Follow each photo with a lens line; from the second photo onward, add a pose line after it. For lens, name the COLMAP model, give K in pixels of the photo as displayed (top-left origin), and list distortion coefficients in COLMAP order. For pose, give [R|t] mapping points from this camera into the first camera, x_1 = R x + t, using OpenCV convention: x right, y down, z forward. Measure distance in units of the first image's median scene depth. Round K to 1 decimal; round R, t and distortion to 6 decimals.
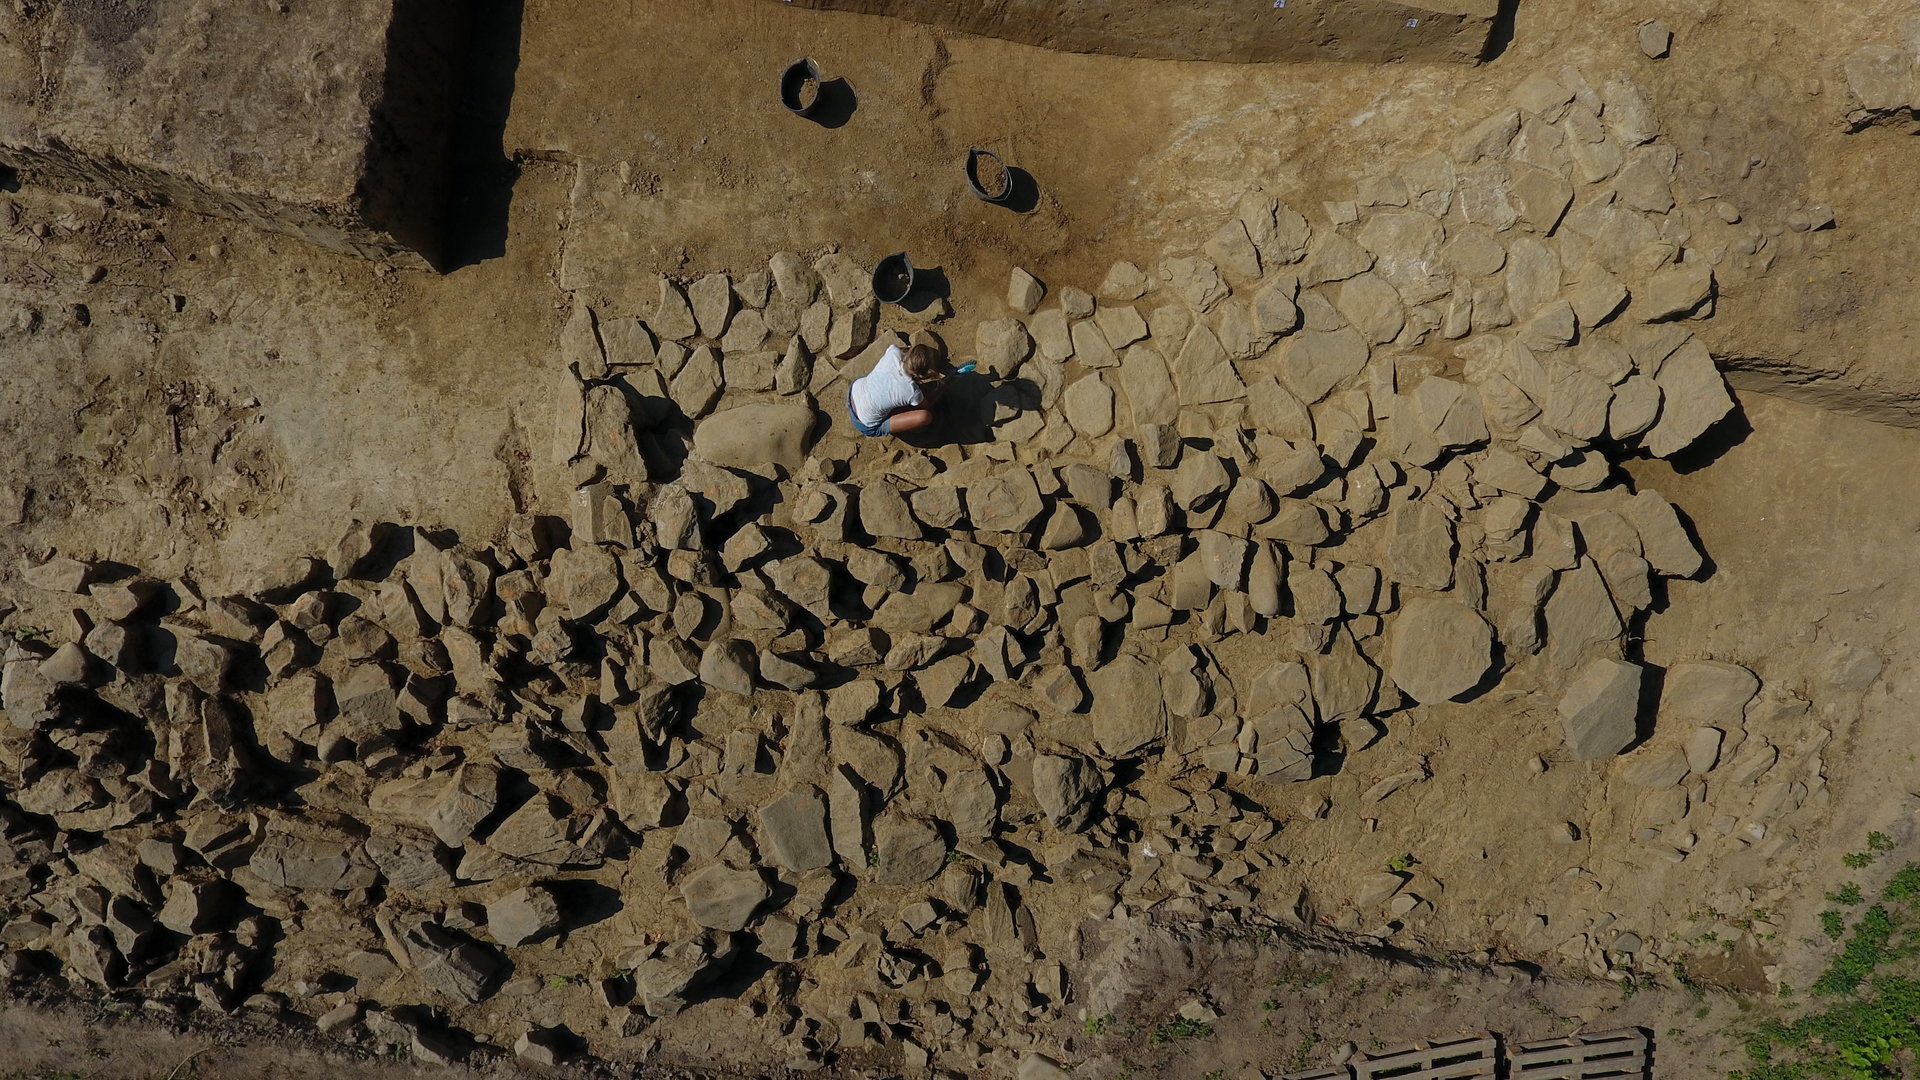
lens RADIAL K [[1114.5, 0, 957.0], [0, 1114.5, 537.4], [0, 0, 1]] dist [-0.007780, -0.001563]
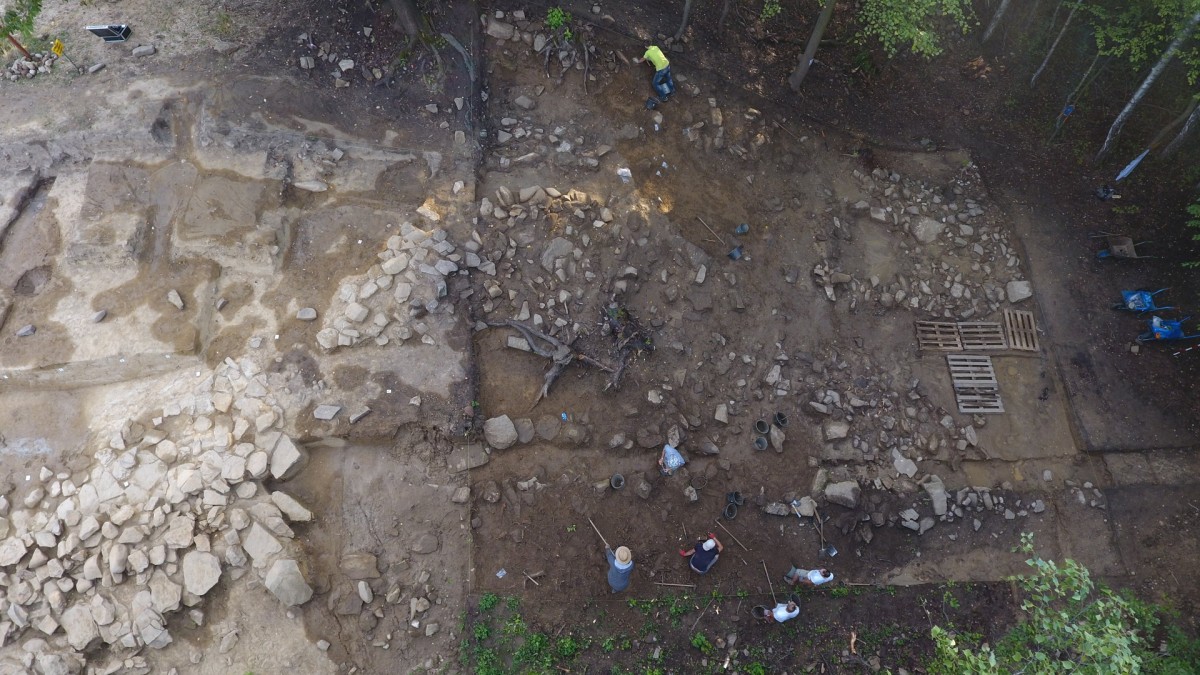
lens RADIAL K [[696.6, 0, 589.0], [0, 696.6, 333.3], [0, 0, 1]] dist [-0.007780, -0.001563]
pose [[0.972050, -0.216388, 0.091080, 1.297695], [0.234764, 0.892079, -0.386109, 0.444952], [0.002299, 0.396700, 0.917946, -0.699542]]
